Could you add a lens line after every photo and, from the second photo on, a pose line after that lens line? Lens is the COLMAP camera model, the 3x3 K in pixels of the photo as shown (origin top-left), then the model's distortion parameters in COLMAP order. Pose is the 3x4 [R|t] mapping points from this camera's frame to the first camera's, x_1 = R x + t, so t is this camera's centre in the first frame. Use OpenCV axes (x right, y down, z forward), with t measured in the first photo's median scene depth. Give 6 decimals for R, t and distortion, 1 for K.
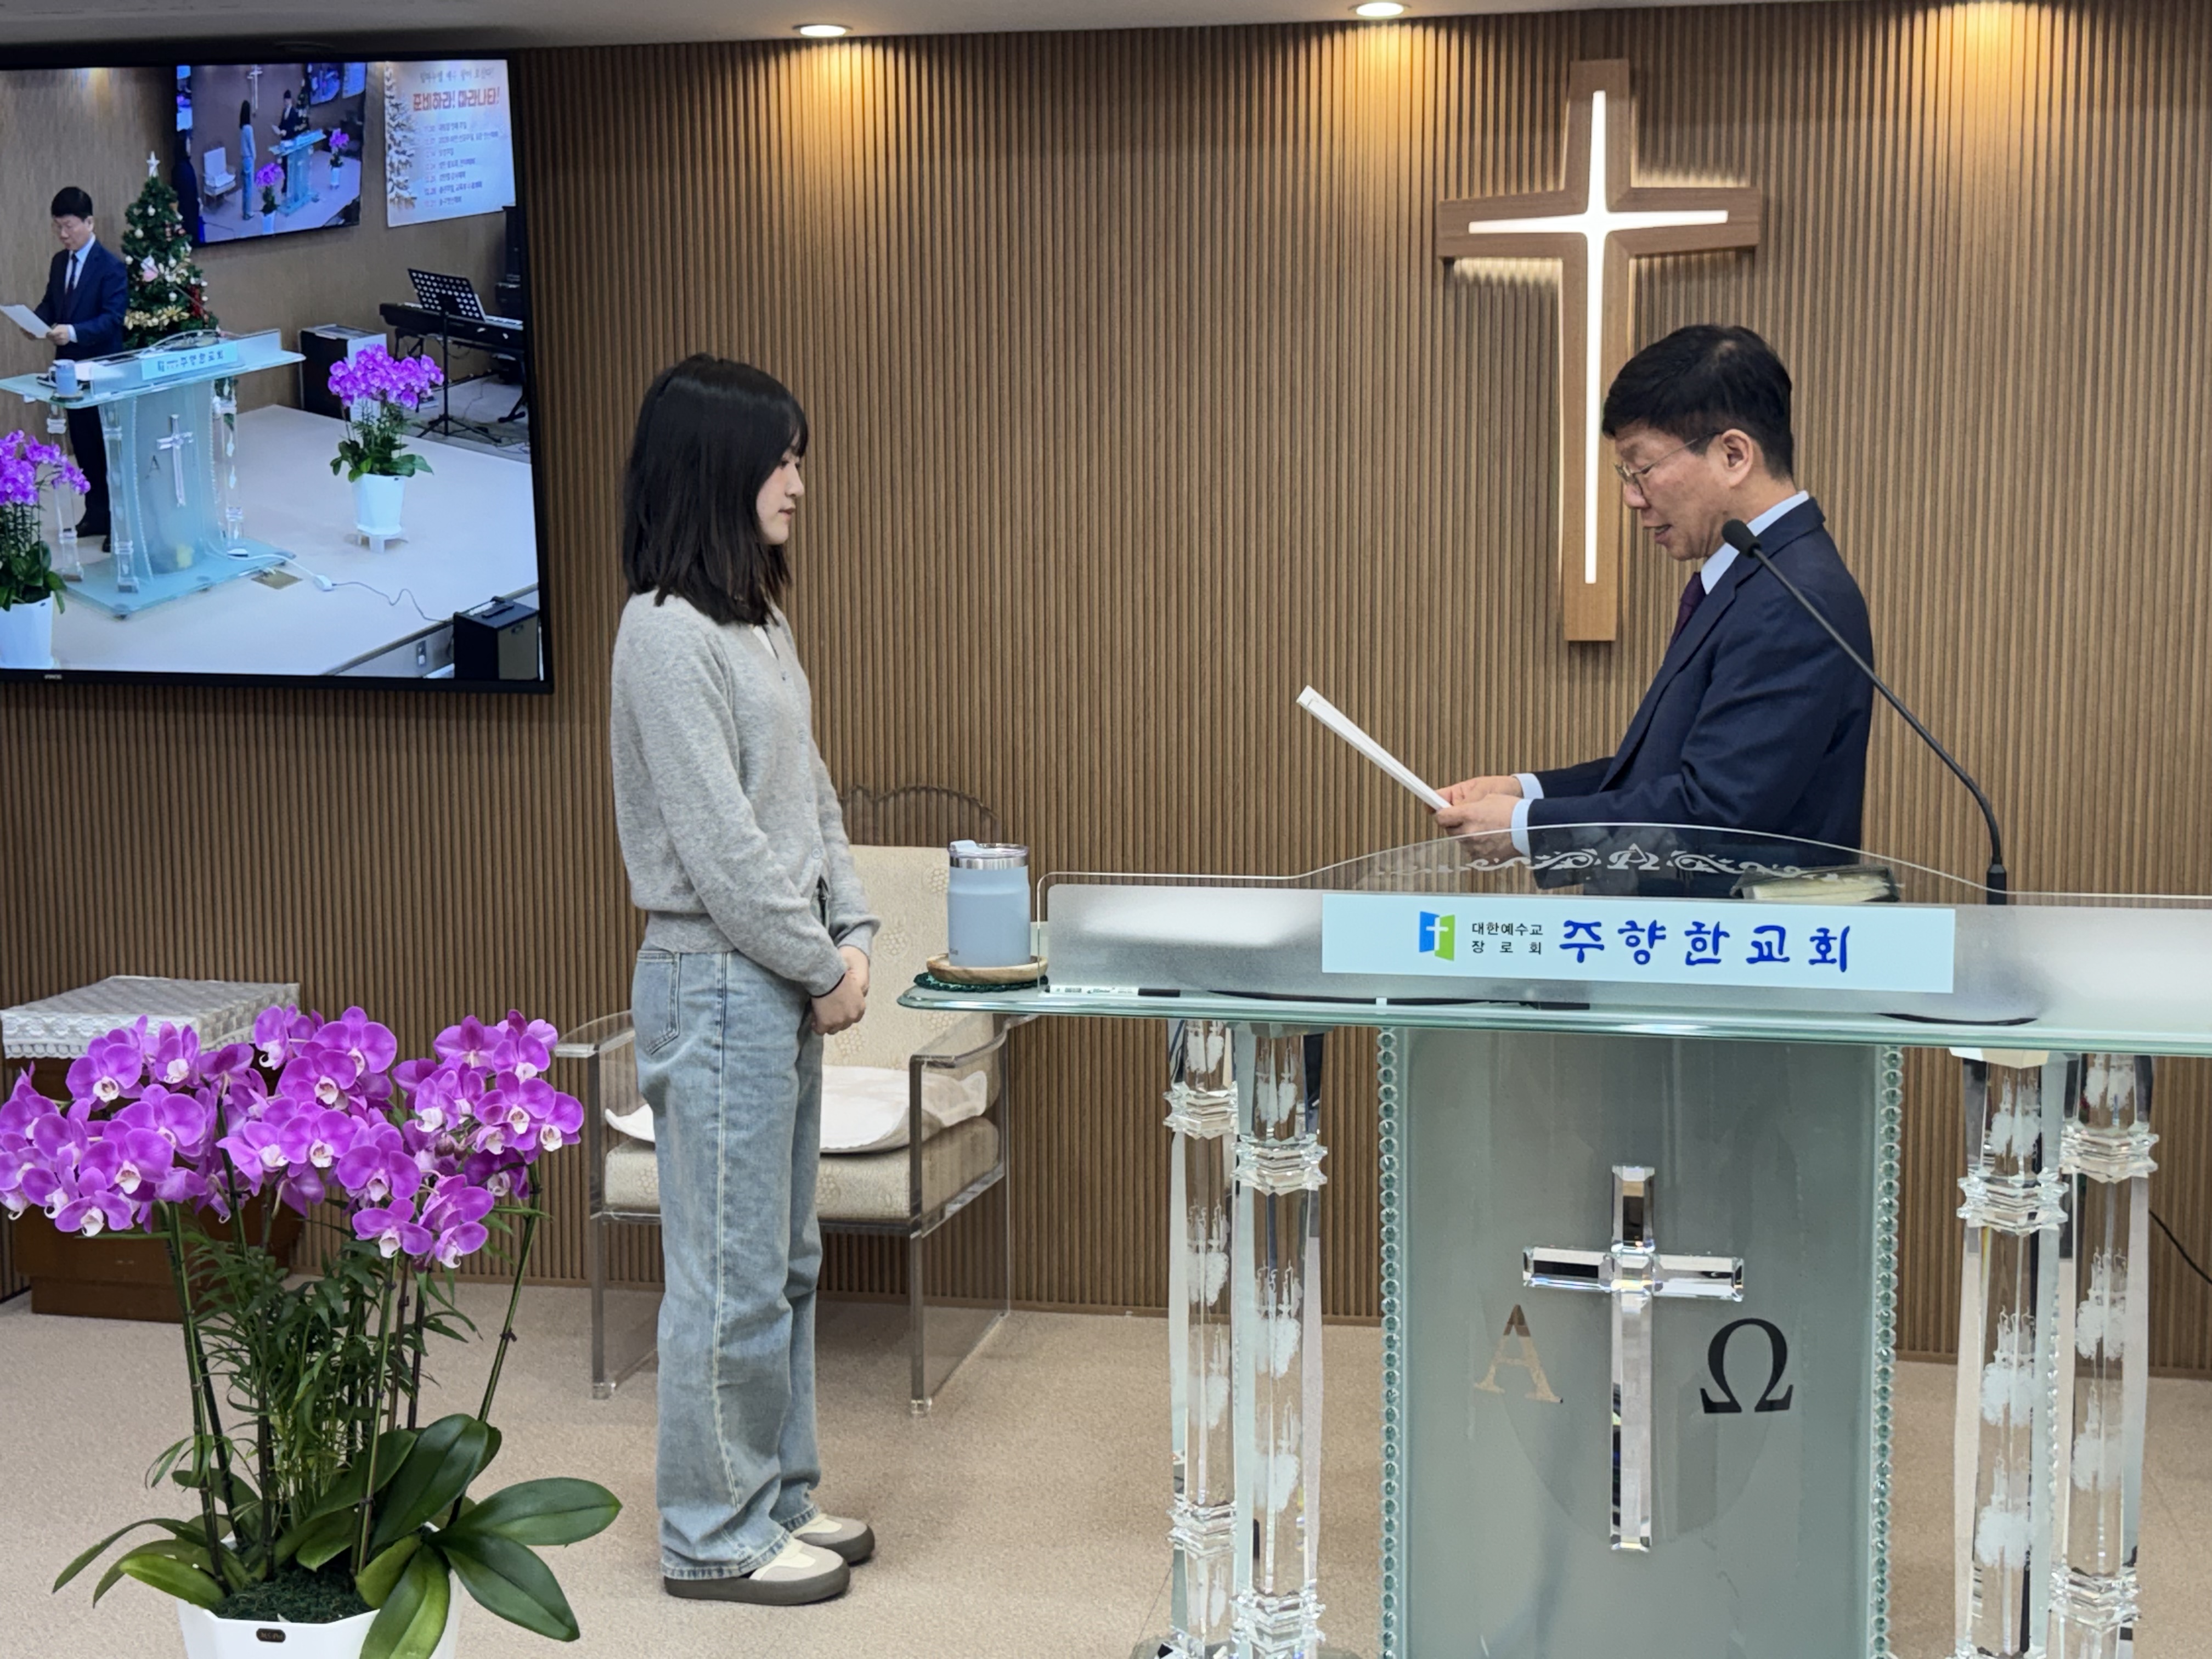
lens RADIAL K [[2799.2, 0, 1072.0], [0, 2799.2, 842.5], [0, 0, 1]] dist [0.184739, -0.428090]
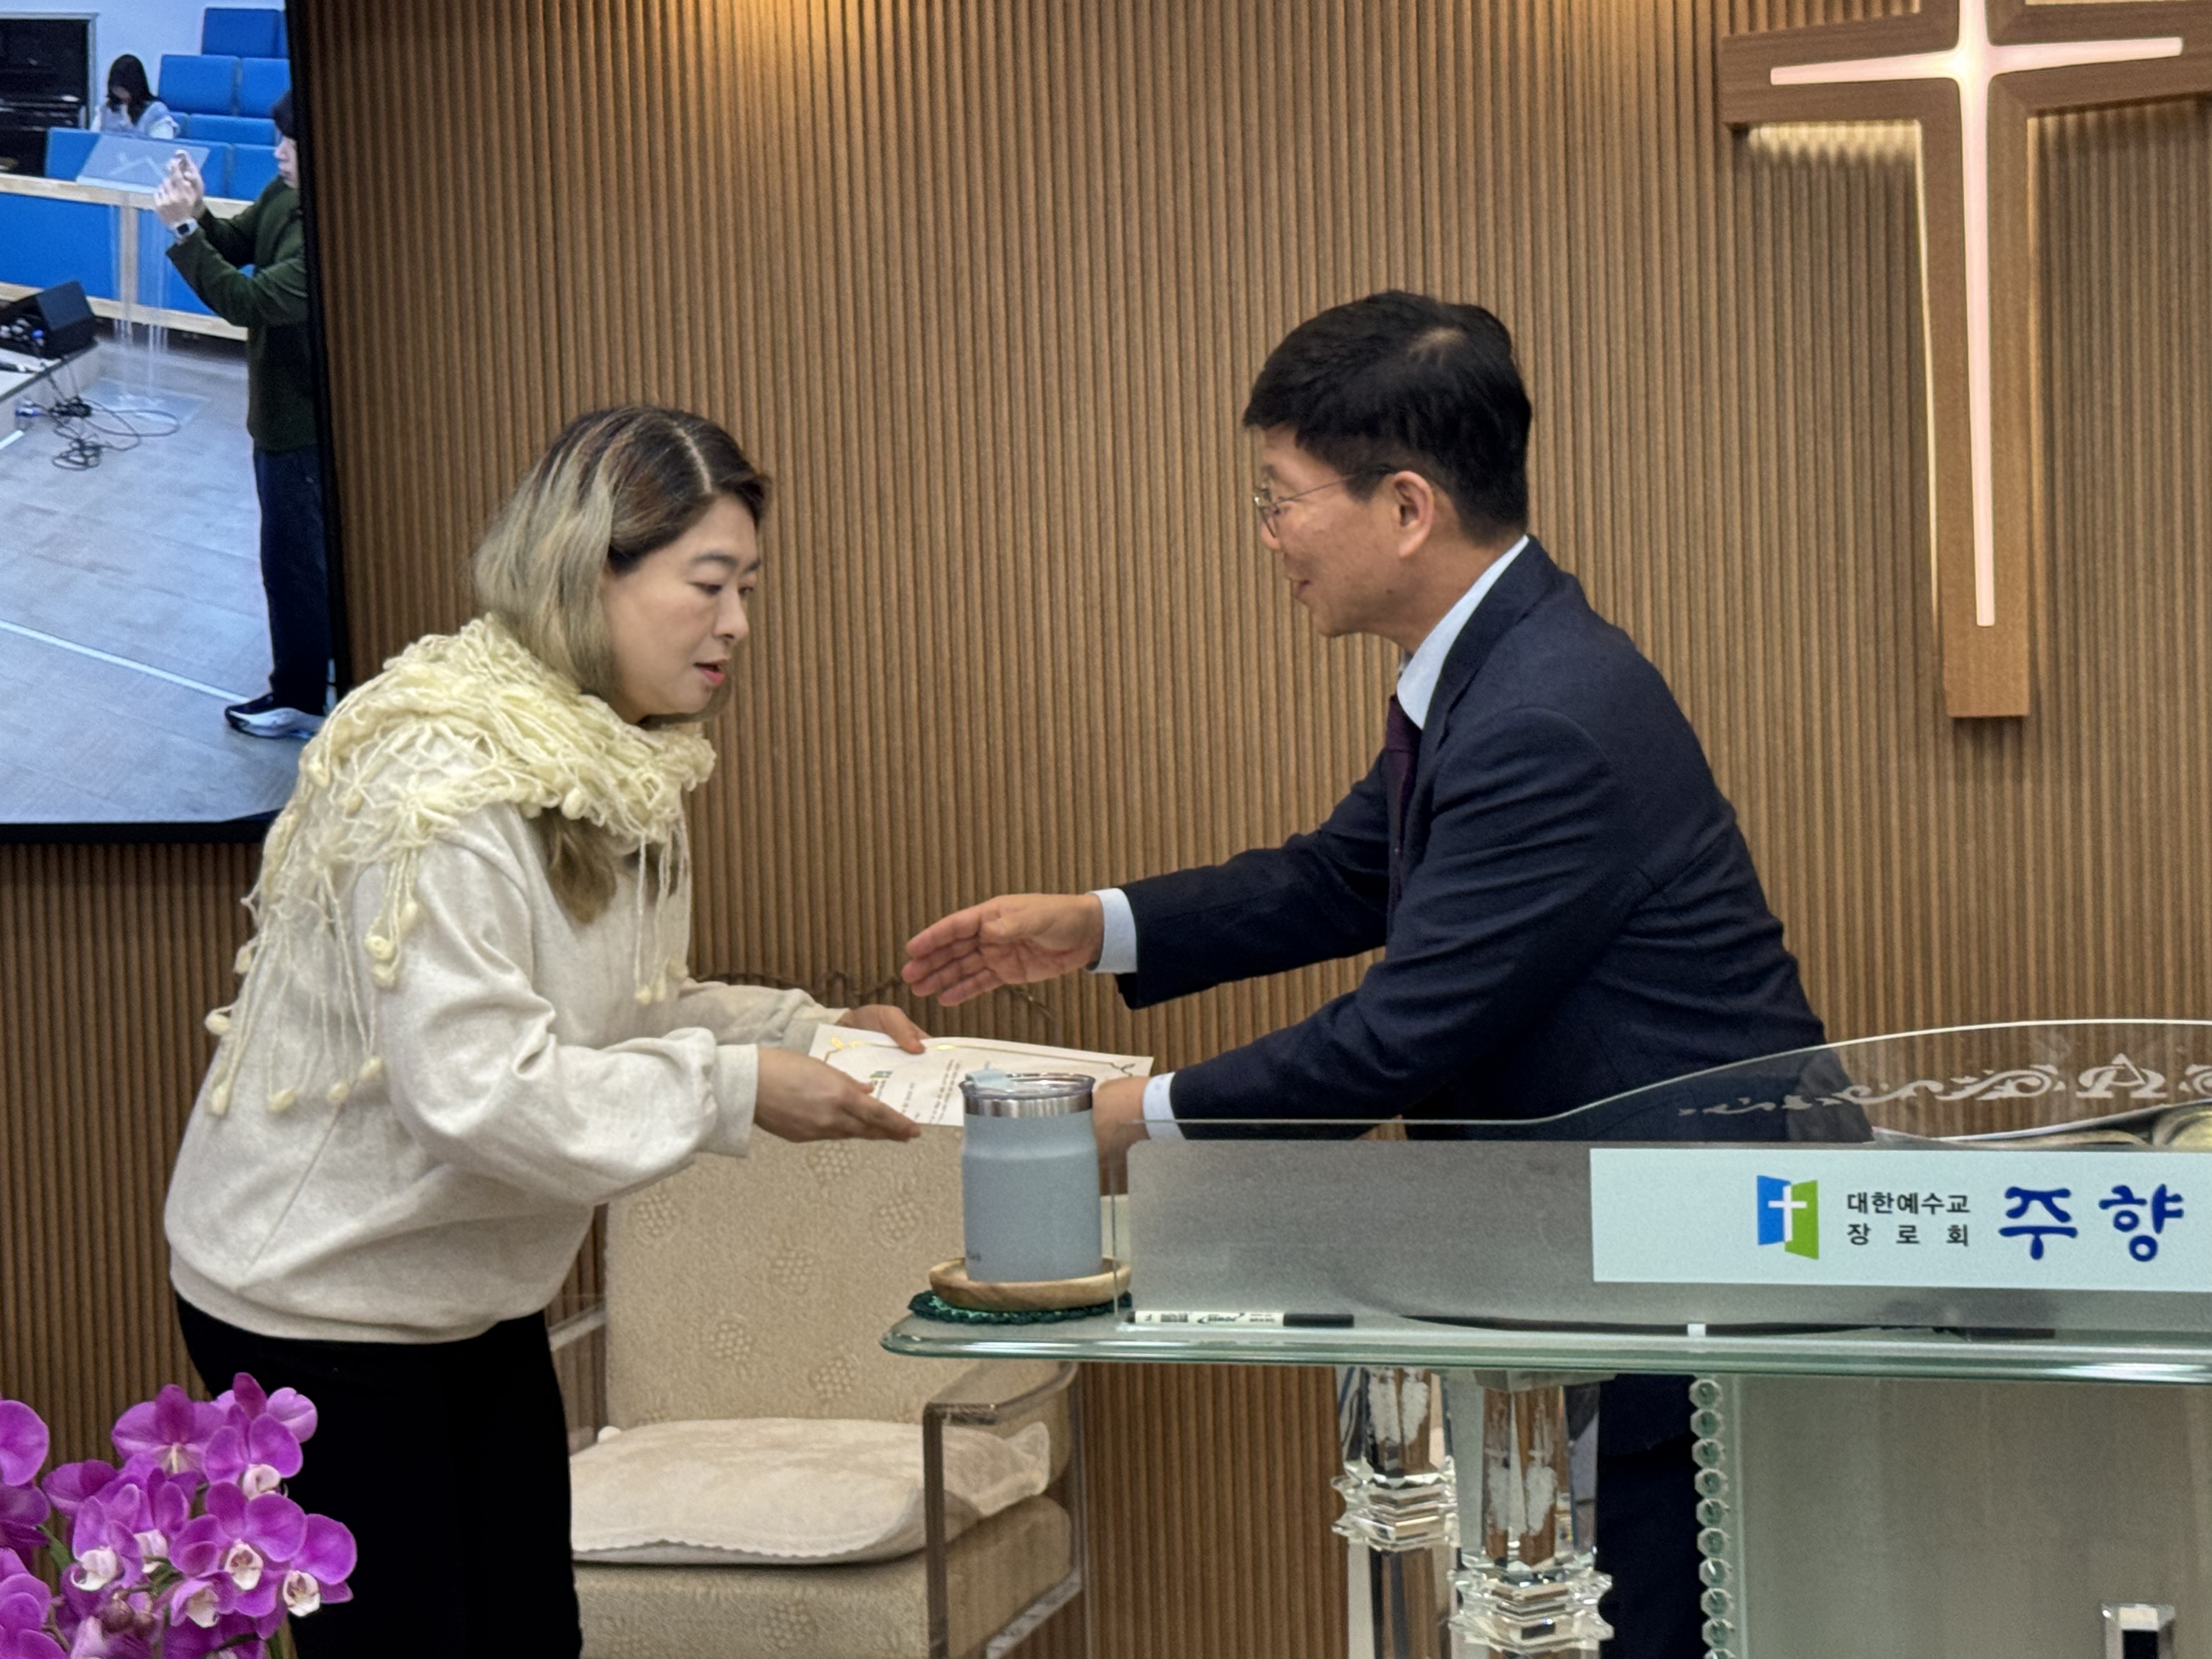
lens RADIAL K [[4095.3, 0, 1045.7], [0, 4095.3, 775.0], [0, 0, 1]] dist [0.153832, -0.162727]
pose [[0.999164, -0.025766, -0.031754, 0.003802], [0.023705, 0.997690, -0.063664, -0.007689], [0.033321, 0.062858, 0.997466, 0.120432]]
